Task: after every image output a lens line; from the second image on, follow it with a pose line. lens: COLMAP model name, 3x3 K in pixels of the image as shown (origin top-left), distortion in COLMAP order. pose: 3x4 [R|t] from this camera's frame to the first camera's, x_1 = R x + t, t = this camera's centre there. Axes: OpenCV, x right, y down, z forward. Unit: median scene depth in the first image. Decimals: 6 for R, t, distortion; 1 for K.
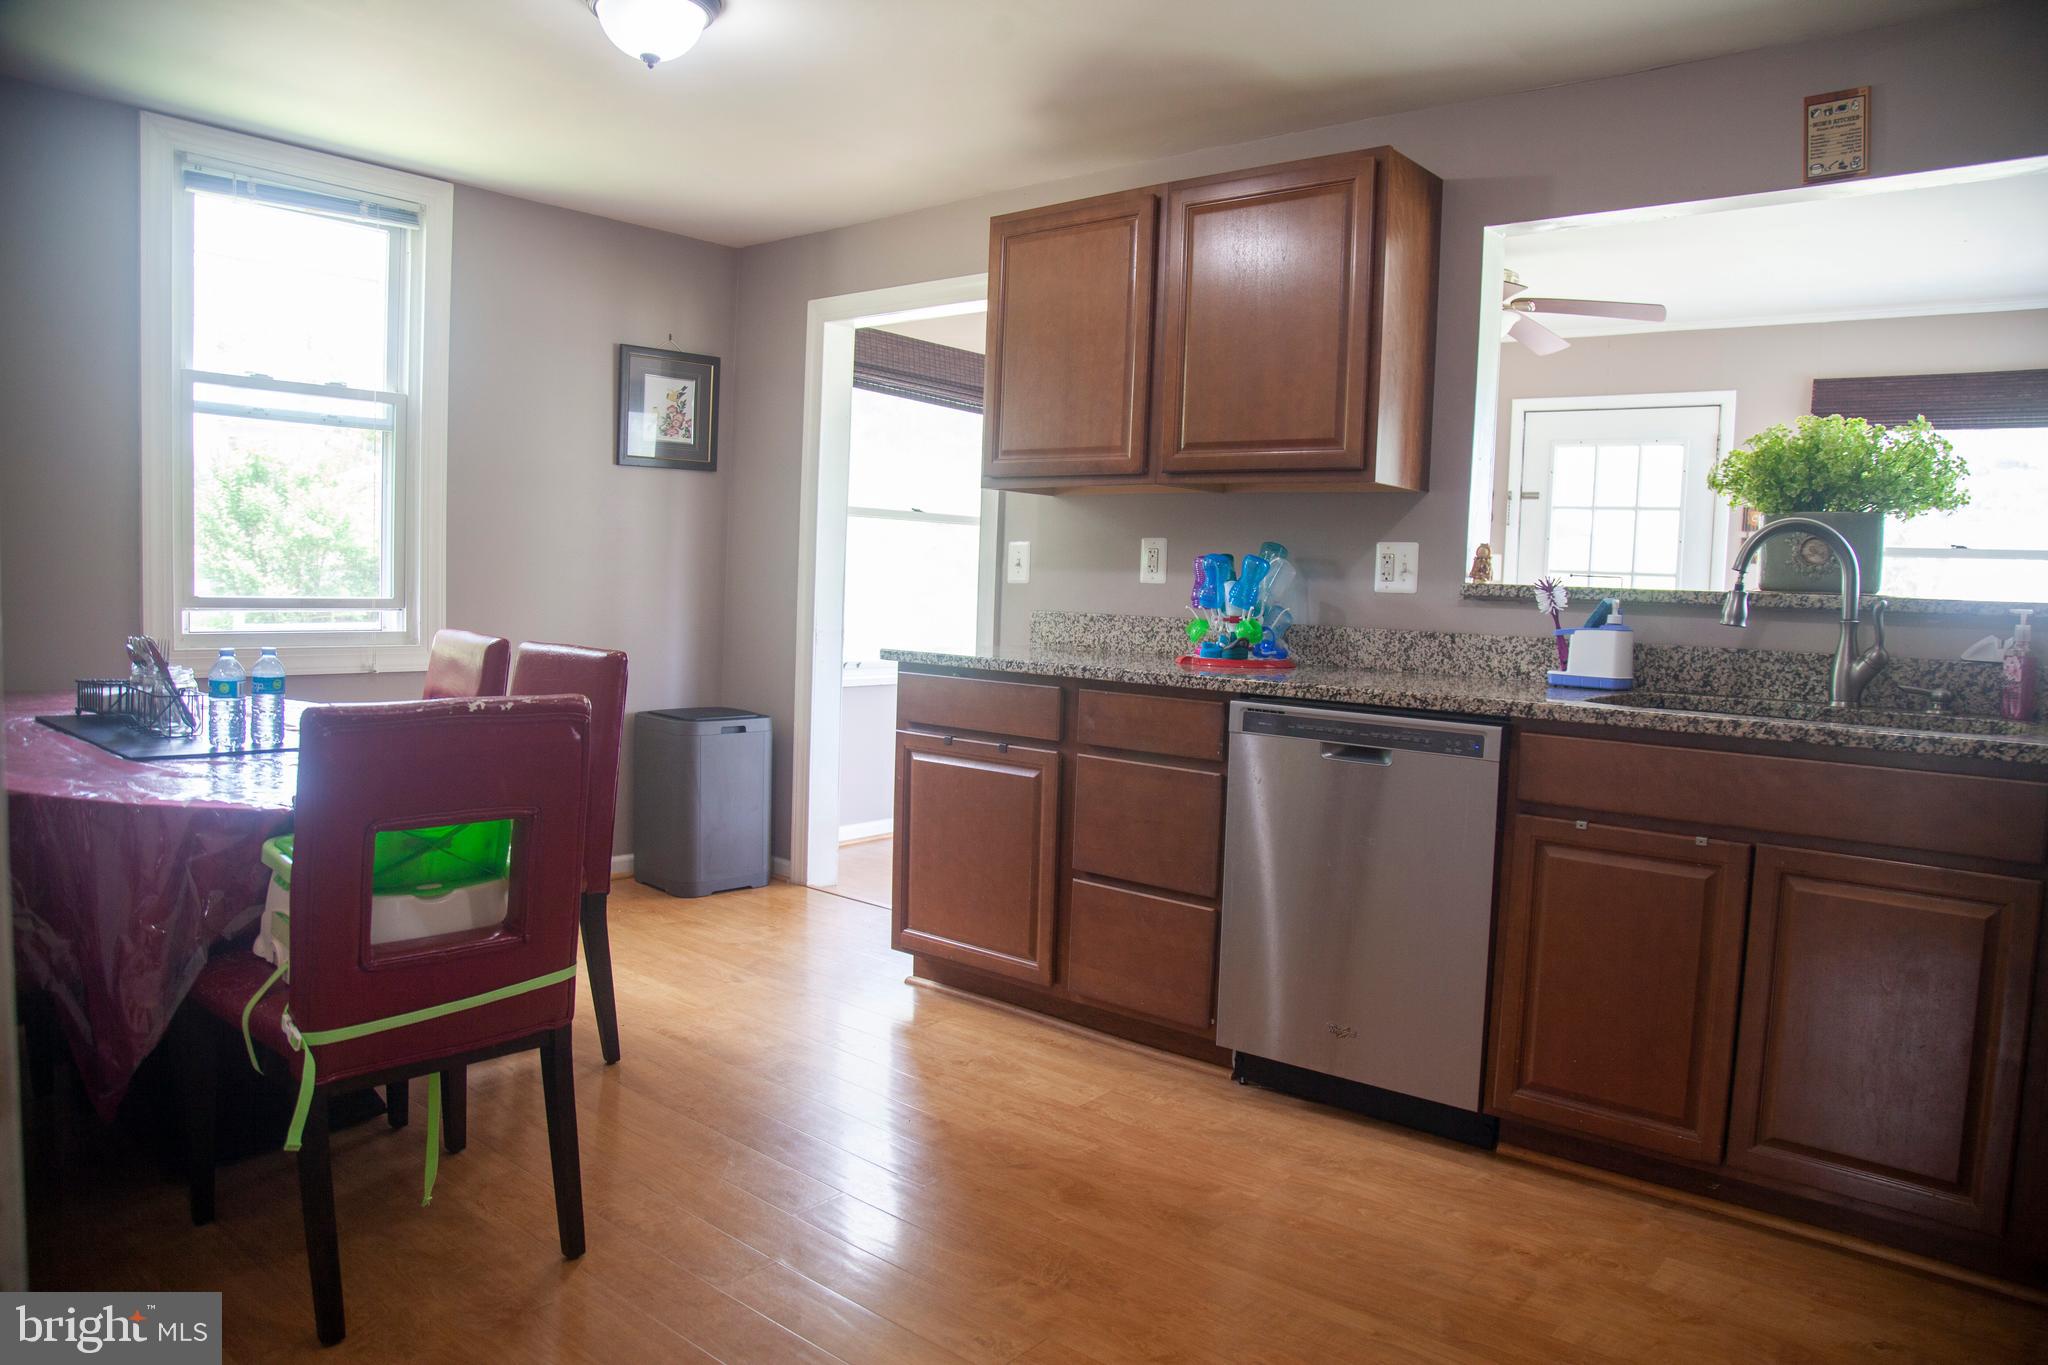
lens RADIAL K [[1399.9, 0, 1053.4], [0, 1399.9, 684.9], [0, 0, 1]] dist [-0.123522, 0.088280]
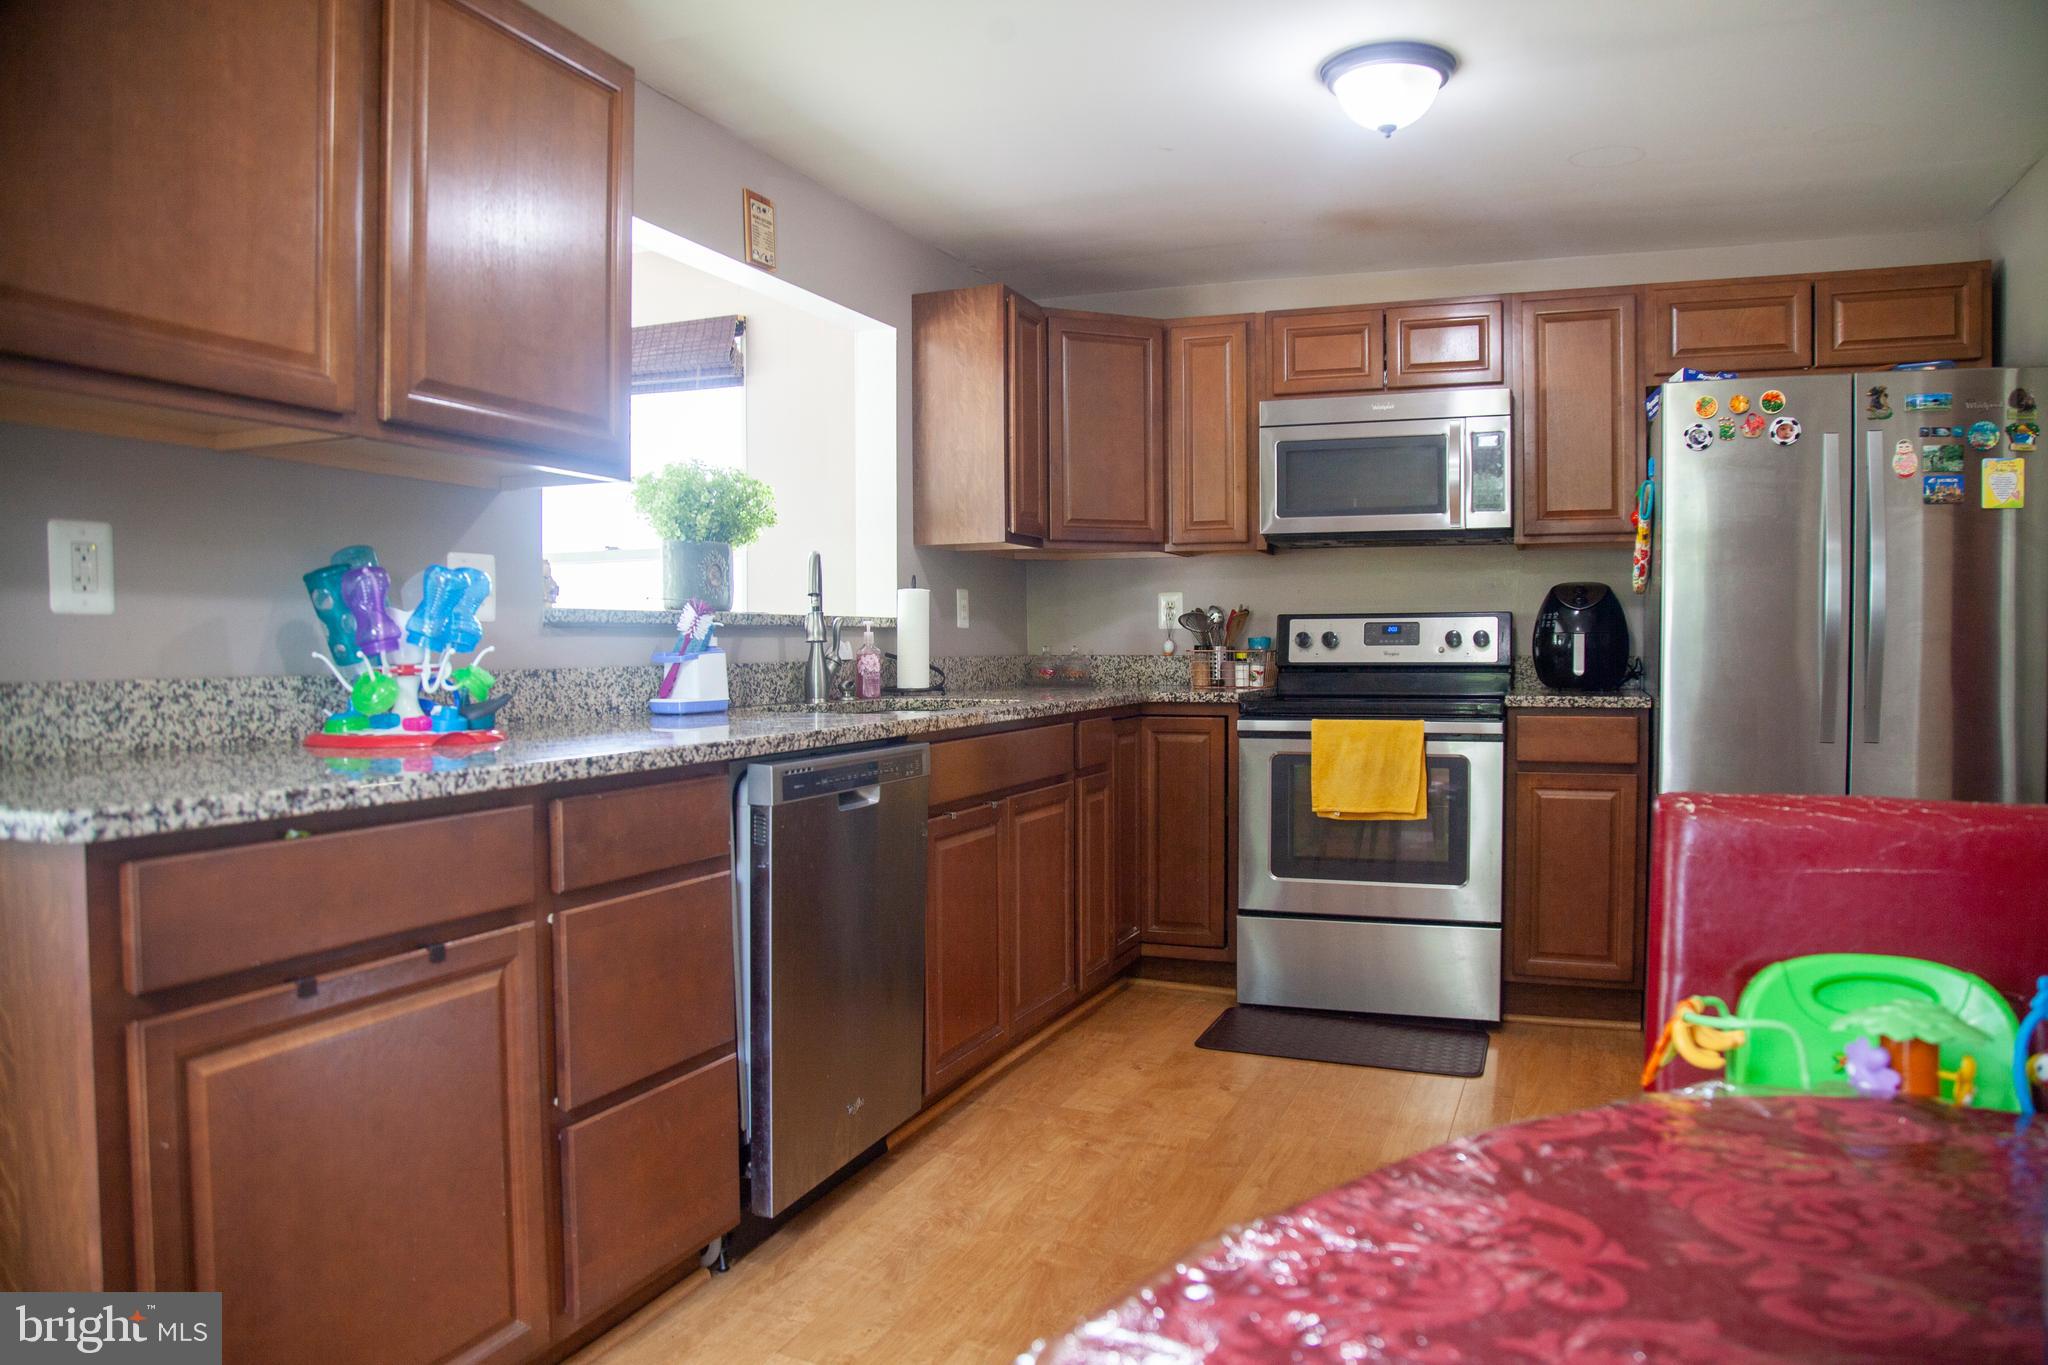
lens RADIAL K [[1453.6, 0, 1024.0], [0, 1453.6, 682.5], [0, 0, 1]] dist [-0.133273, 0.086346]
pose [[-0.329700, -0.058823, 0.942251, -0.662089], [0.060019, 0.994732, 0.083101, -0.091673], [-0.942176, 0.083952, -0.324432, 1.123917]]
